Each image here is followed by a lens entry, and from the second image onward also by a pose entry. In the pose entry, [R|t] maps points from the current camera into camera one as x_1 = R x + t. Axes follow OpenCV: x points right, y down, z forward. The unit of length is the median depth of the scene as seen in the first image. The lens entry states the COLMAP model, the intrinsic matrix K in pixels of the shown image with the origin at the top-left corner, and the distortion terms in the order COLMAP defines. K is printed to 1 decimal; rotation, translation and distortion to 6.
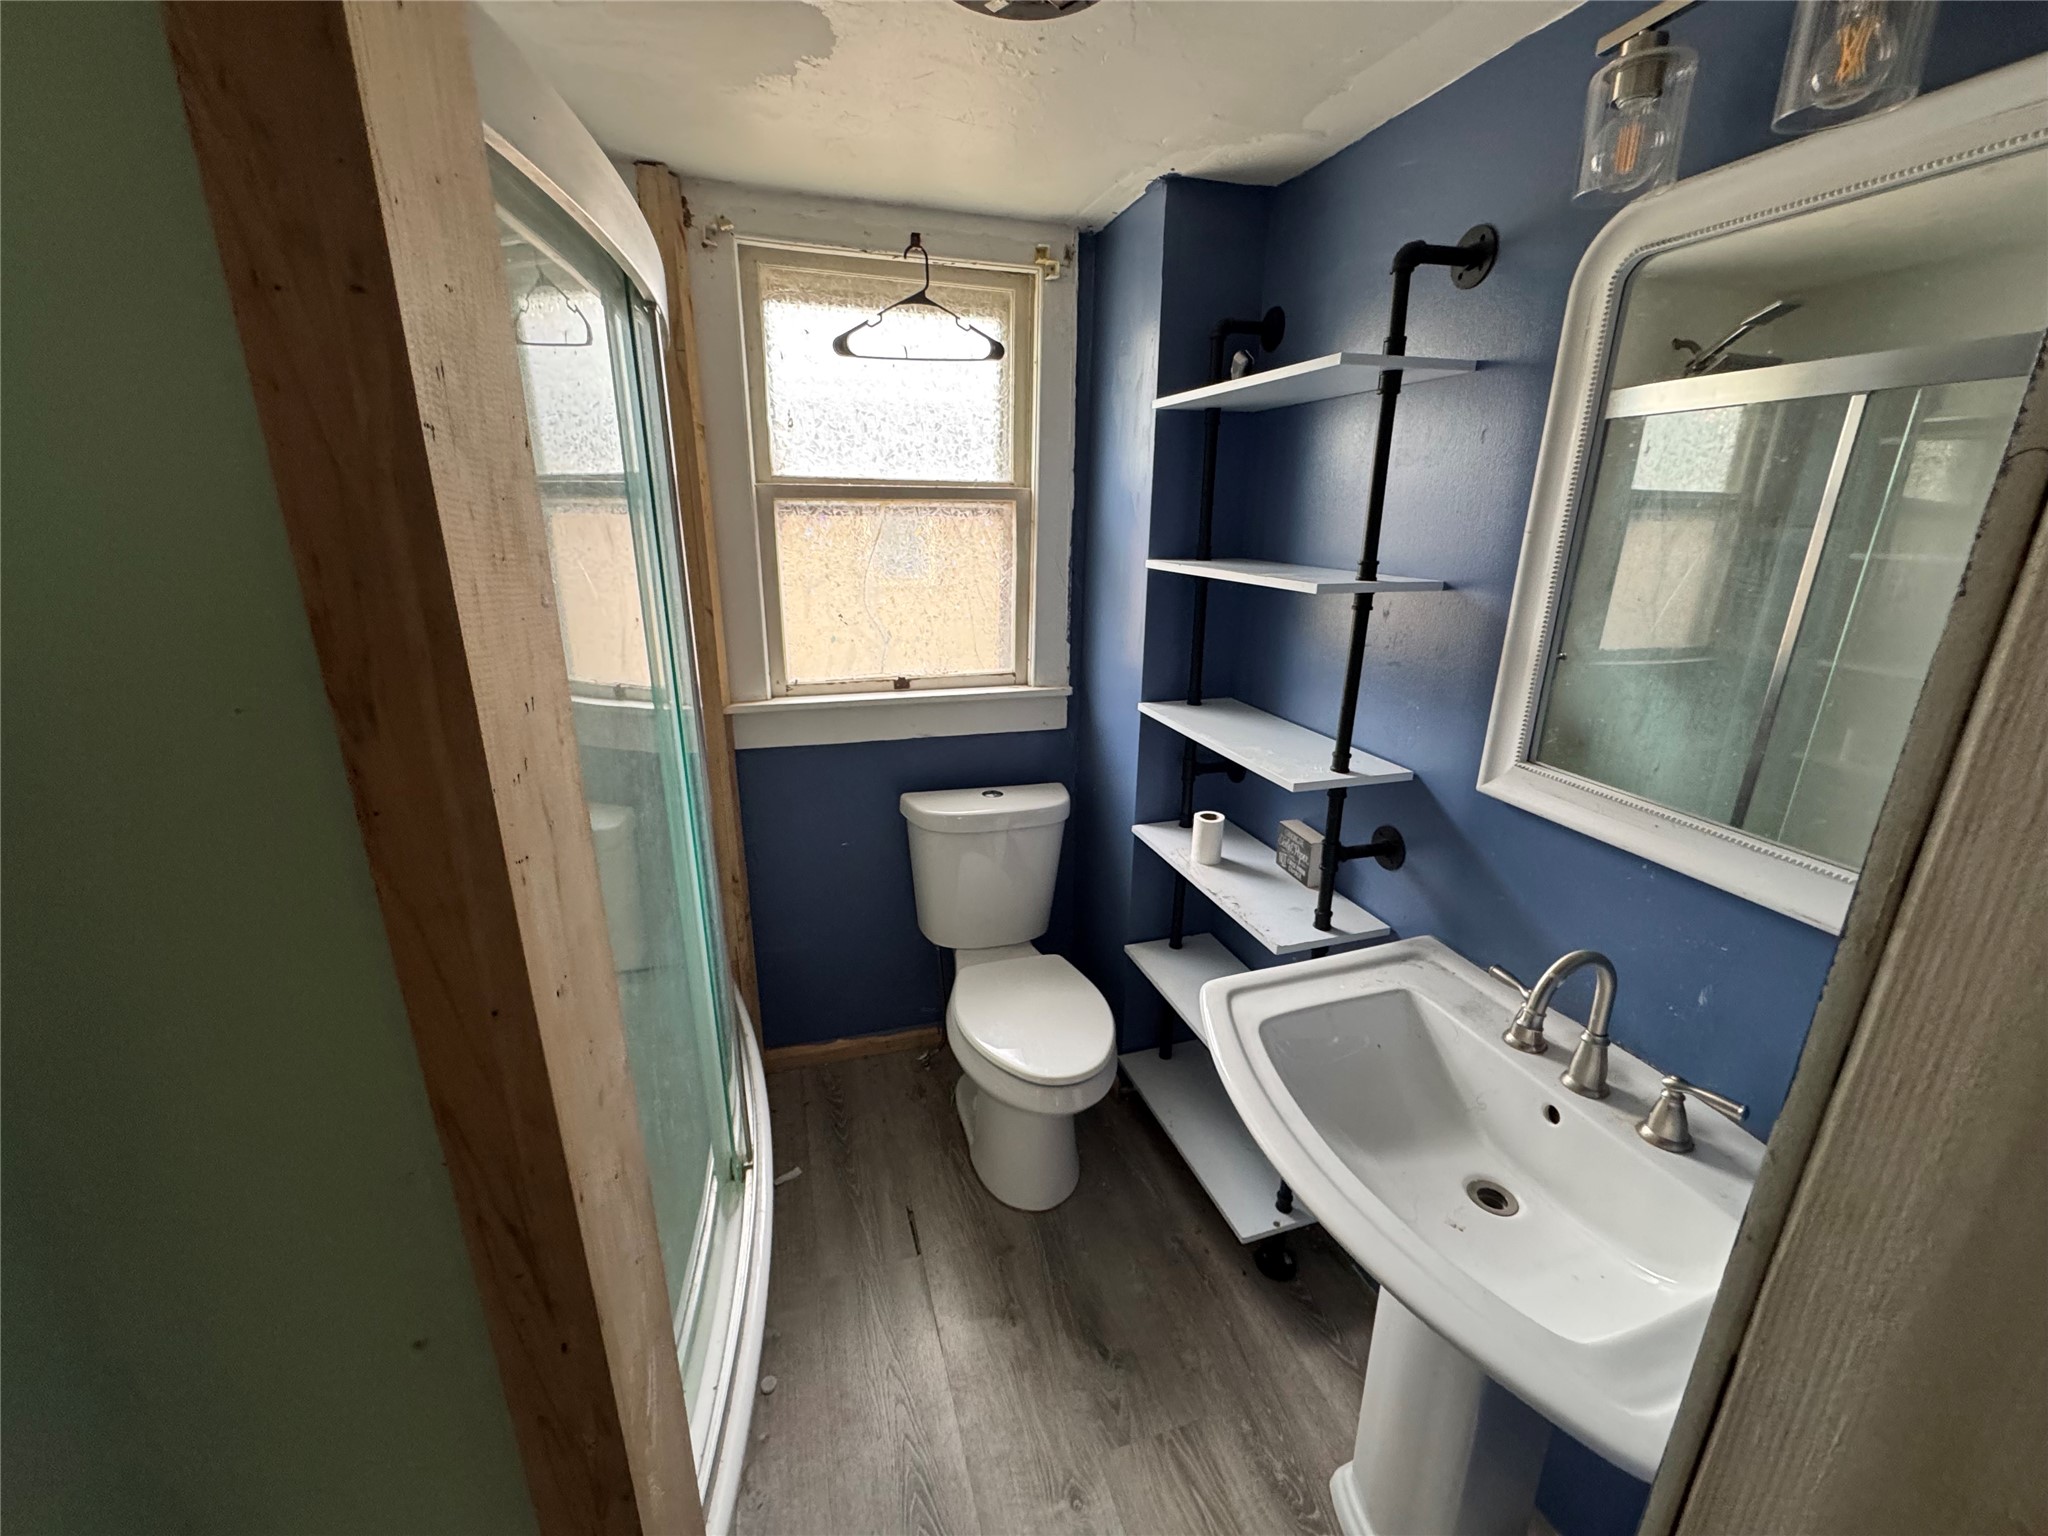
lens RADIAL K [[815.4, 0, 1023.9], [0, 815.4, 763.2], [0, 0, 1]] dist [-0.001052, 0.000692]
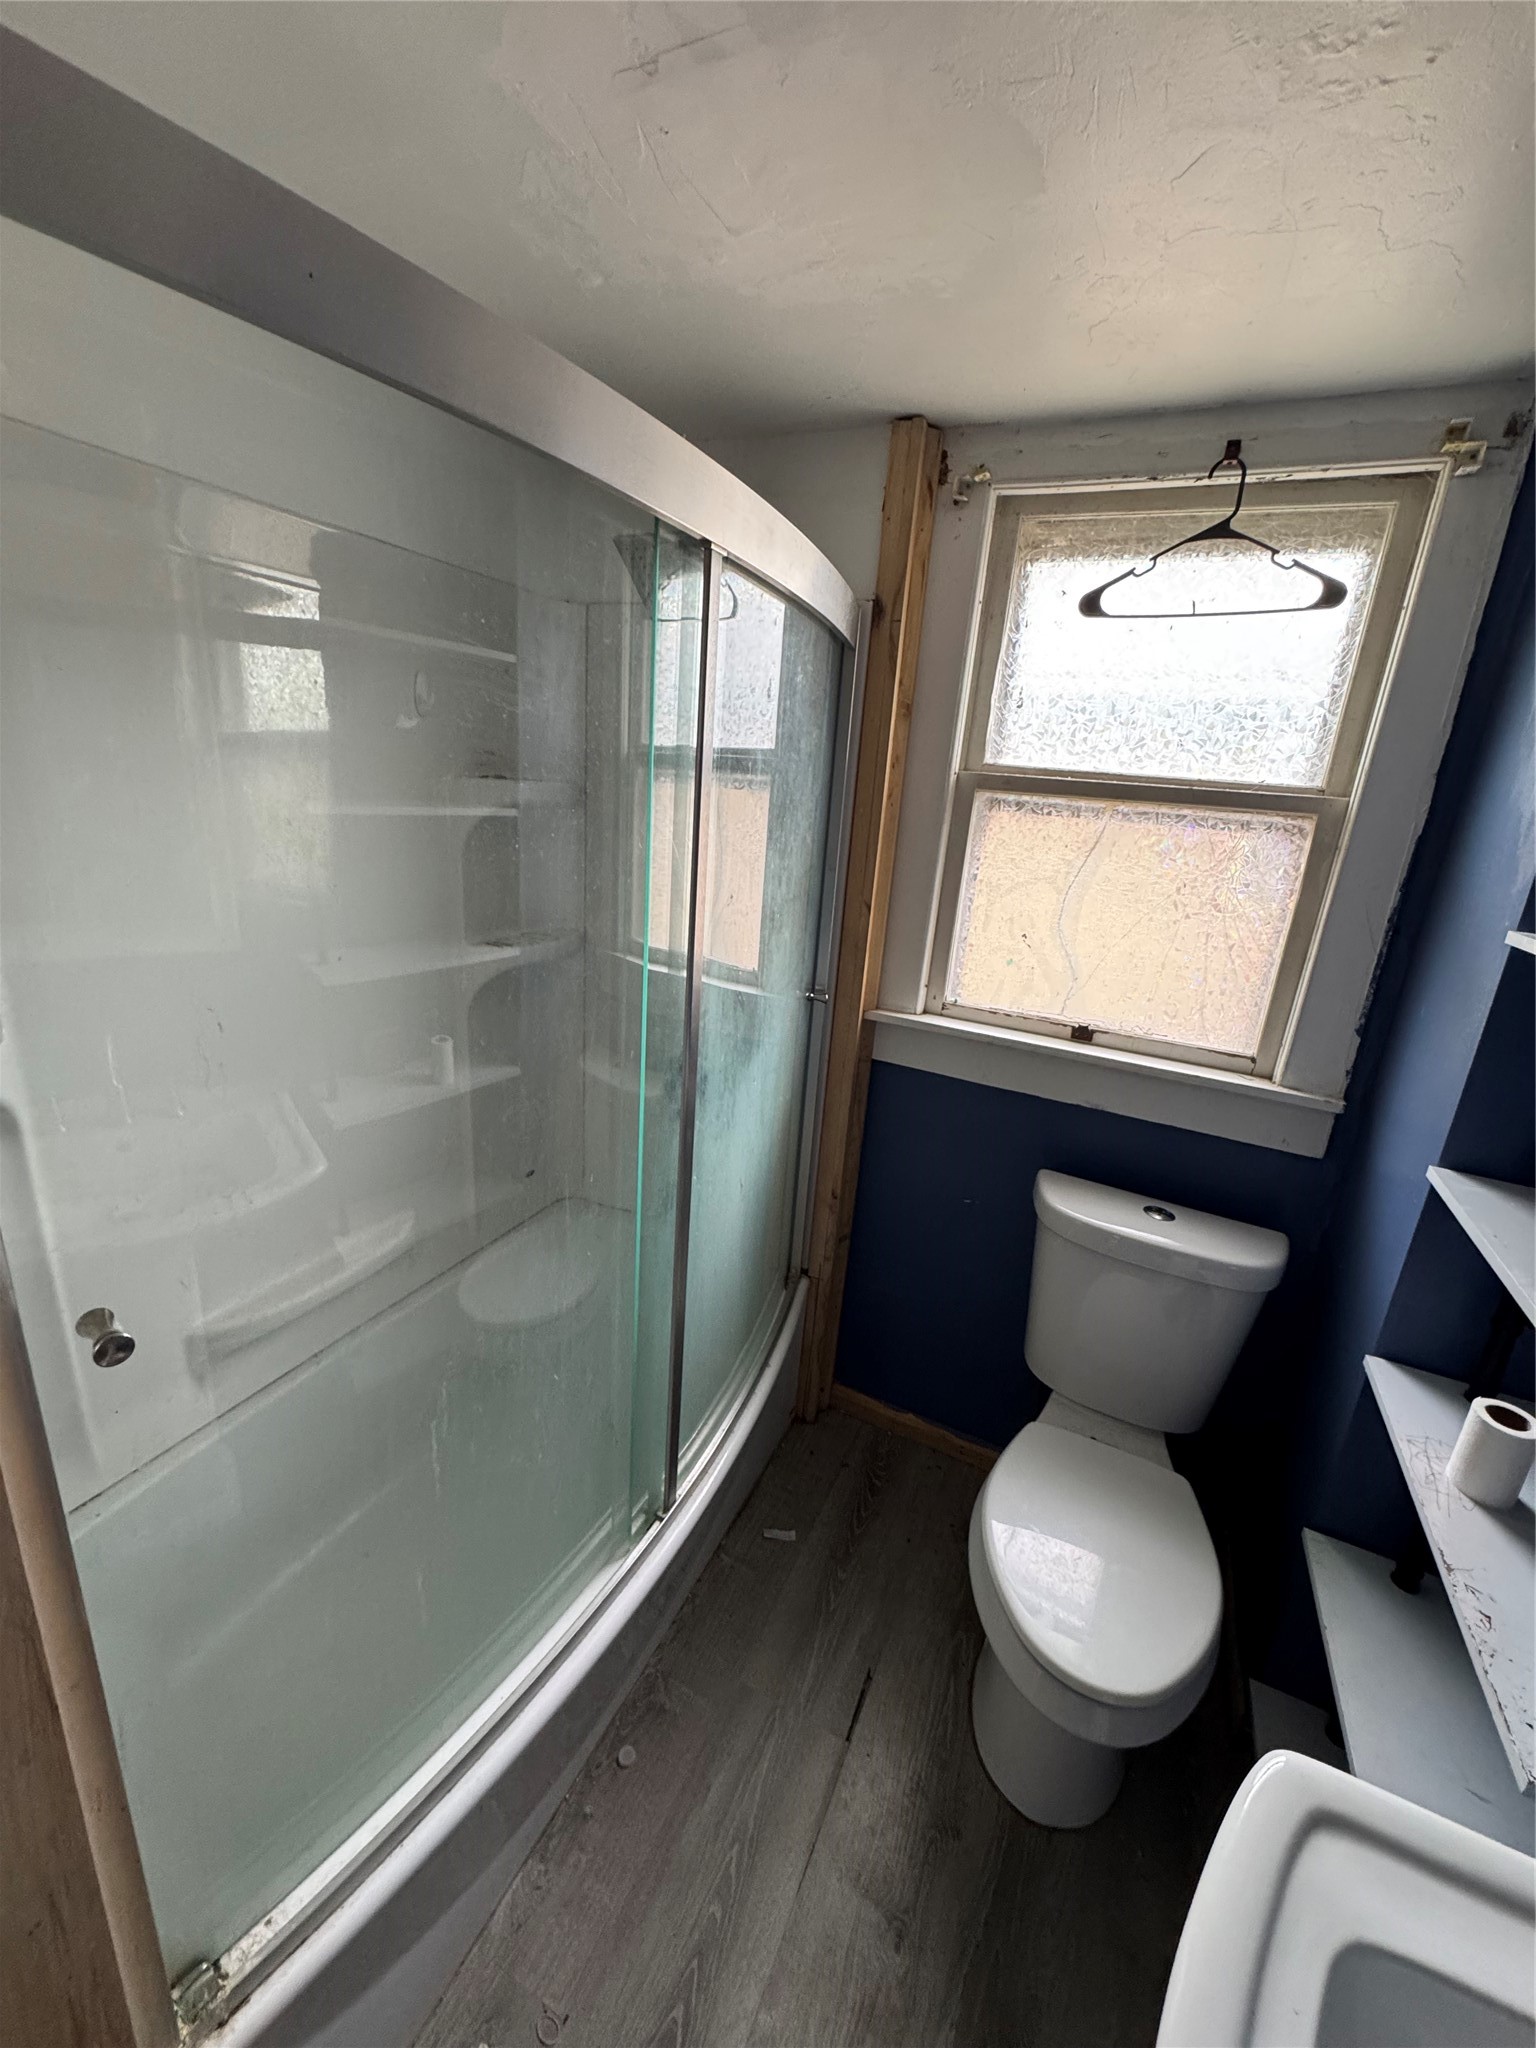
lens RADIAL K [[815.4, 0, 775.6], [0, 815.4, 1025.9], [0, 0, 1]] dist [-0.001052, 0.000692]
pose [[0.736700, 0.239170, -0.632512, 0.134232], [-0.268648, 0.961897, 0.050820, -0.070118], [0.620566, 0.132484, 0.772882, 0.230553]]
